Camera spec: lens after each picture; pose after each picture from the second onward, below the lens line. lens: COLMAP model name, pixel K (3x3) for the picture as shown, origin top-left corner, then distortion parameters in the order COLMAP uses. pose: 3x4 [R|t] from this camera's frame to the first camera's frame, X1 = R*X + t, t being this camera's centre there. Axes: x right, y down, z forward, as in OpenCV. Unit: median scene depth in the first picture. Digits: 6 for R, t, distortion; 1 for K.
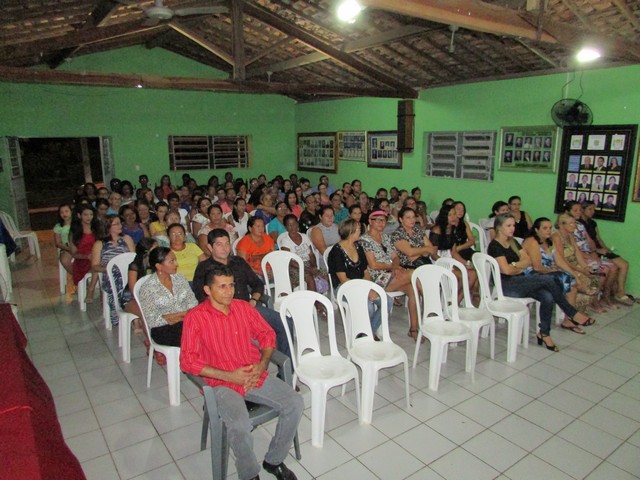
lens RADIAL K [[457.3, 0, 320.0], [0, 457.3, 240.0], [0, 0, 1]] dist [-0.023869, 0.003547]
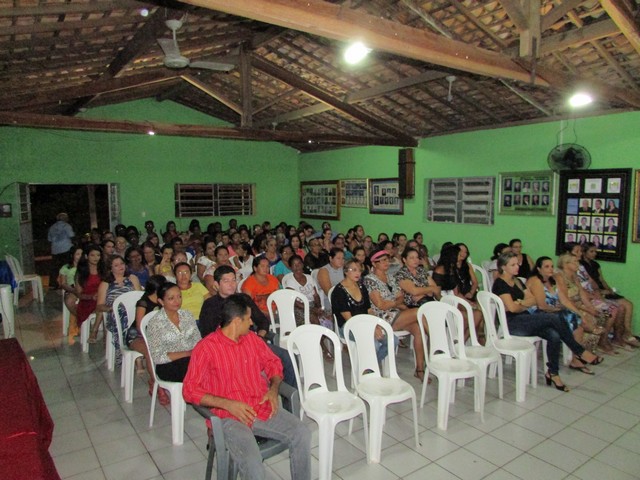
lens RADIAL K [[457.3, 0, 320.0], [0, 457.3, 240.0], [0, 0, 1]] dist [-0.023869, 0.003547]
pose [[0.999999, 0.000177, -0.001654, -0.006841], [-0.000364, 0.993563, -0.113280, 0.020641], [0.001623, 0.113280, 0.993562, -0.008297]]
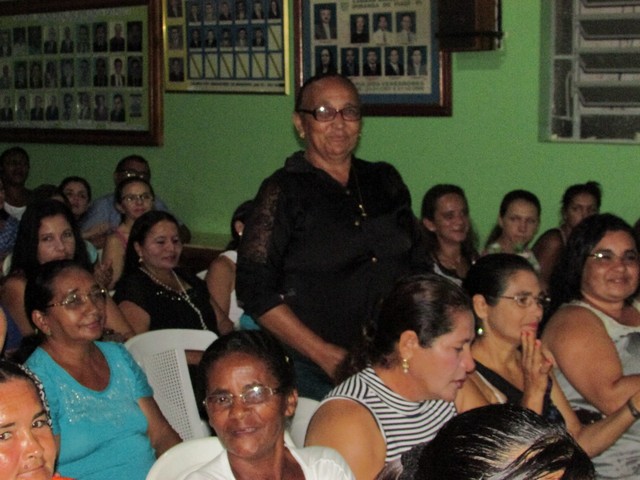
lens RADIAL K [[1231.9, 0, 320.0], [0, 1231.9, 240.0], [0, 0, 1]] dist [-0.123582, 0.120729]
pose [[0.958495, -0.026817, 0.283845, -0.117303], [0.055068, 0.994233, -0.092020, -0.033420], [-0.279741, 0.103832, 0.954444, 0.474816]]
